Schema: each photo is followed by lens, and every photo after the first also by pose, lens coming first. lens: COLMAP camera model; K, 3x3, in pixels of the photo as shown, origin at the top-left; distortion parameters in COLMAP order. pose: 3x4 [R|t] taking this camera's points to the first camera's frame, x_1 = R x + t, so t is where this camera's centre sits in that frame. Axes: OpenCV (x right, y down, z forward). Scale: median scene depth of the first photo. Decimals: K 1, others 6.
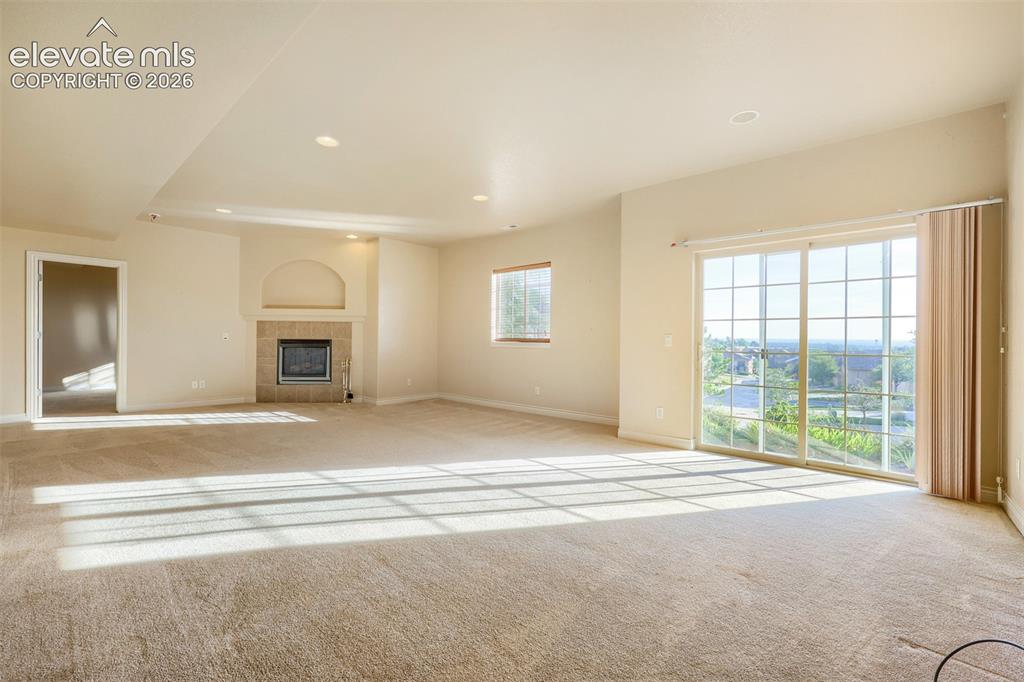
lens RADIAL K [[412.2, 0, 513.7], [0, 412.2, 342.3], [0, 0, 1]] dist [-0.001920, -0.000235]
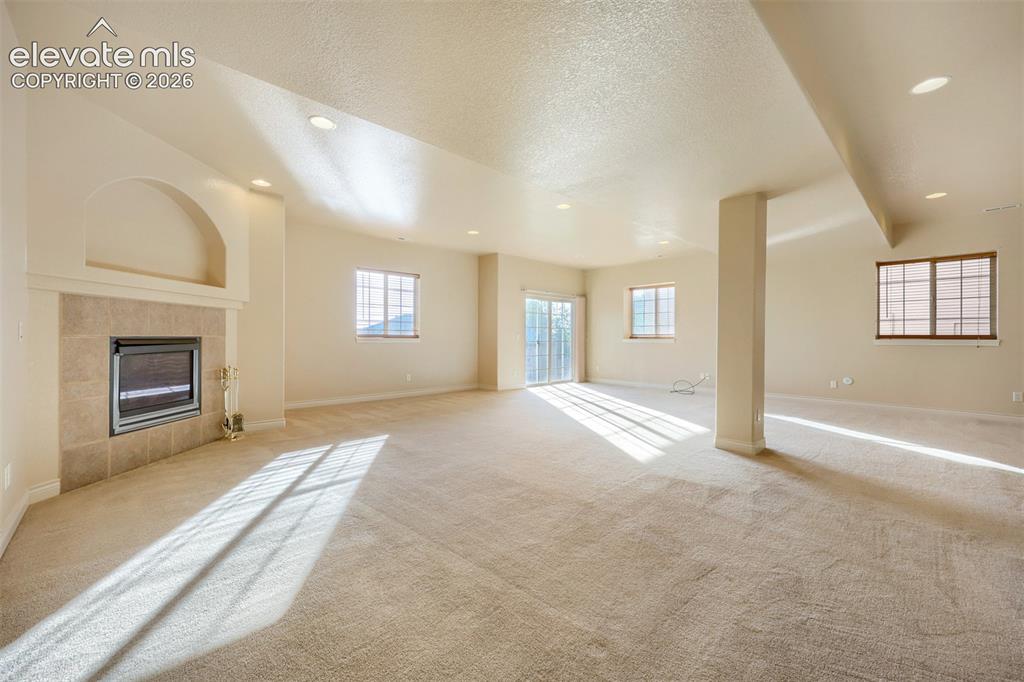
lens RADIAL K [[412.2, 0, 513.7], [0, 412.2, 339.0], [0, 0, 1]] dist [-0.001920, -0.000235]
pose [[0.092062, -0.013824, 0.995657, -0.984189], [-0.001669, 0.999900, 0.014037, -0.013262], [-0.995752, -0.002954, 0.092030, 0.513150]]
